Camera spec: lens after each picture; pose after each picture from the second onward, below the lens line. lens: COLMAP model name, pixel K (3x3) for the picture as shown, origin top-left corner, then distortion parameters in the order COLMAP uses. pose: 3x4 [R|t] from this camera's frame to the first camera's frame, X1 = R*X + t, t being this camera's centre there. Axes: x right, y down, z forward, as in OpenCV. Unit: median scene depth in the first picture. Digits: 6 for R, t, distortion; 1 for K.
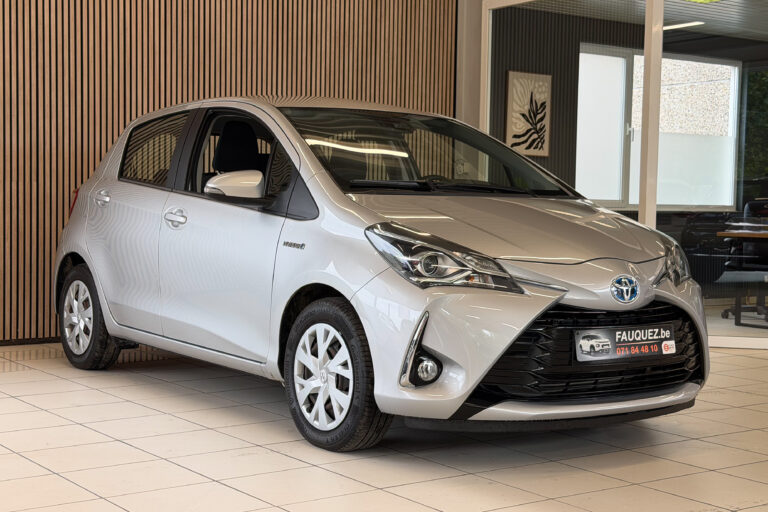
lens RADIAL K [[1074.4, 0, 384.4], [0, 1074.4, 262.8], [0, 0, 1]] dist [0.036866, 0.000000]
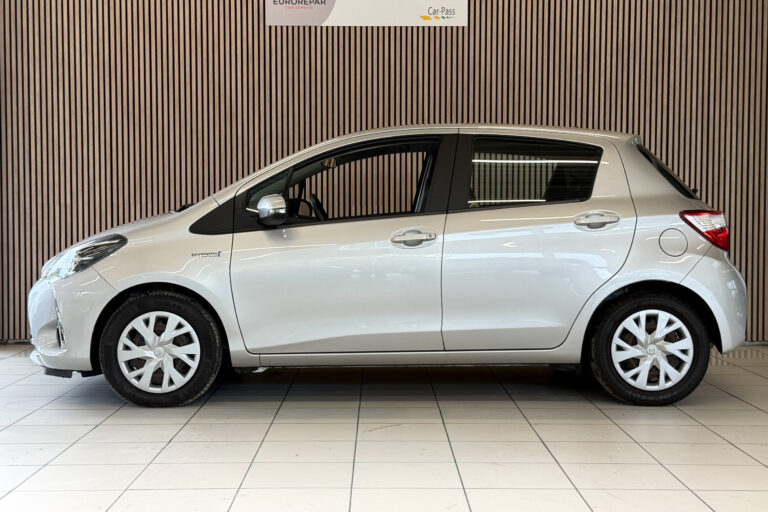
lens RADIAL K [[988.2, 0, 387.3], [0, 988.2, 252.4], [0, 0, 1]] dist [0.038310, 0.000000]
pose [[0.826774, -0.003560, -0.562523, 0.642943], [-0.016833, 0.999376, -0.031067, 0.009144], [0.562282, 0.035154, 0.826198, 0.336168]]
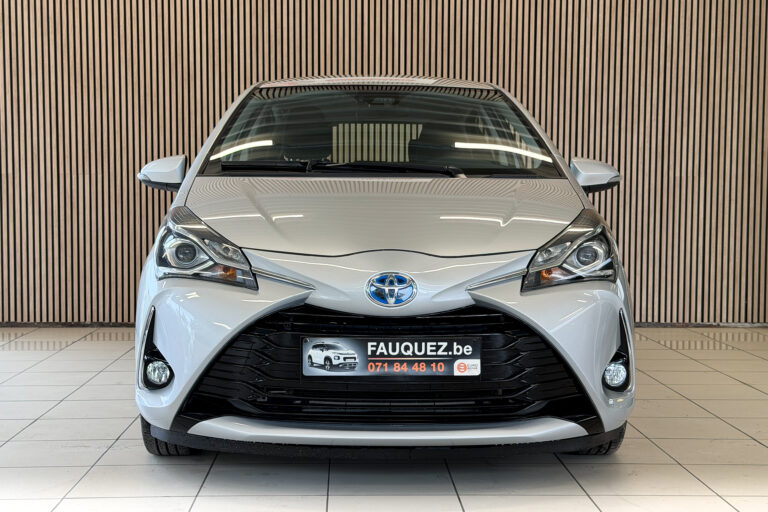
lens RADIAL K [[1074.4, 0, 382.5], [0, 1074.4, 253.7], [0, 0, 1]] dist [0.036866, 0.000000]
pose [[0.838206, 0.012373, -0.545213, 0.643041], [-0.016516, 0.999860, -0.002700, 0.000905], [0.545103, 0.011268, 0.838293, 0.336090]]
